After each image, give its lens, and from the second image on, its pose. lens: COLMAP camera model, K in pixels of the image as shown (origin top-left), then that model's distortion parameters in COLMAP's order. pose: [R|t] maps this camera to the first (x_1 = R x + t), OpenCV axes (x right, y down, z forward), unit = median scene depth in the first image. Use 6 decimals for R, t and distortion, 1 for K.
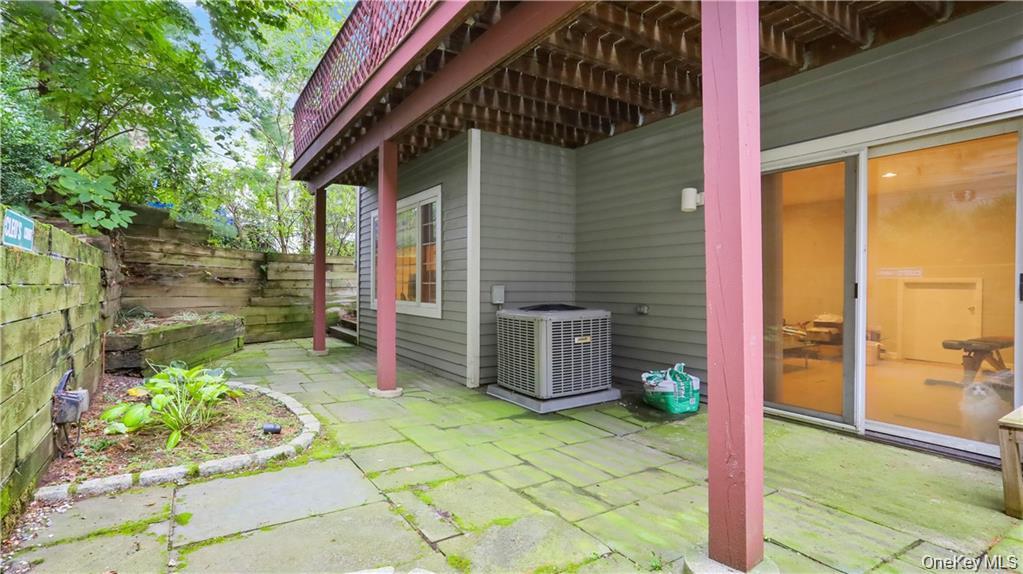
lens RADIAL K [[519.7, 0, 512.0], [0, 519.7, 285.5], [0, 0, 1]] dist [0.001469, 0.001178]
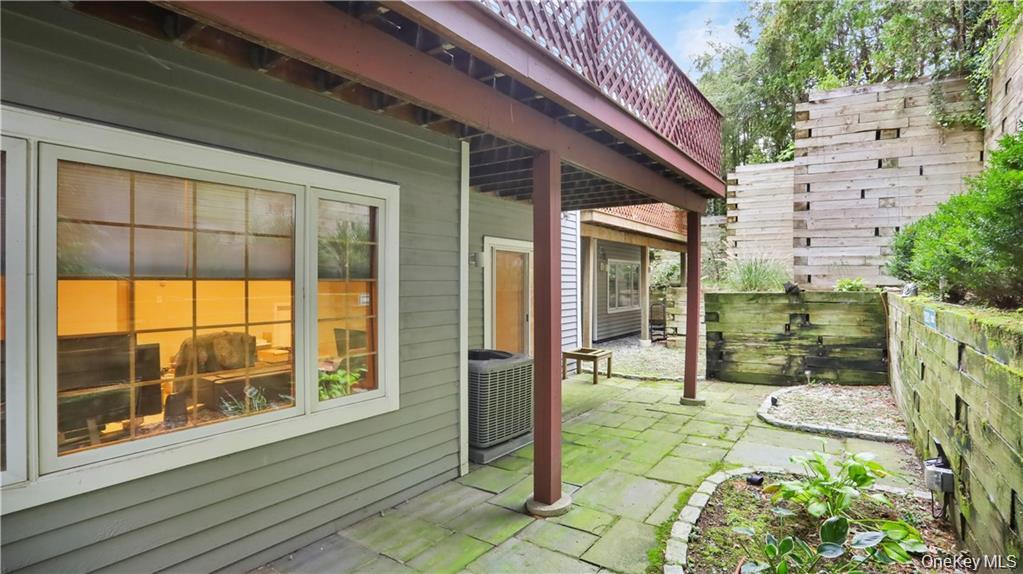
lens RADIAL K [[519.7, 0, 511.0], [0, 519.7, 286.4], [0, 0, 1]] dist [0.001469, 0.001178]
pose [[-0.401092, 0.000043, 0.916038, -1.424563], [0.002835, 0.999995, 0.001194, -0.151817], [-0.916033, 0.003076, -0.401091, 2.153924]]
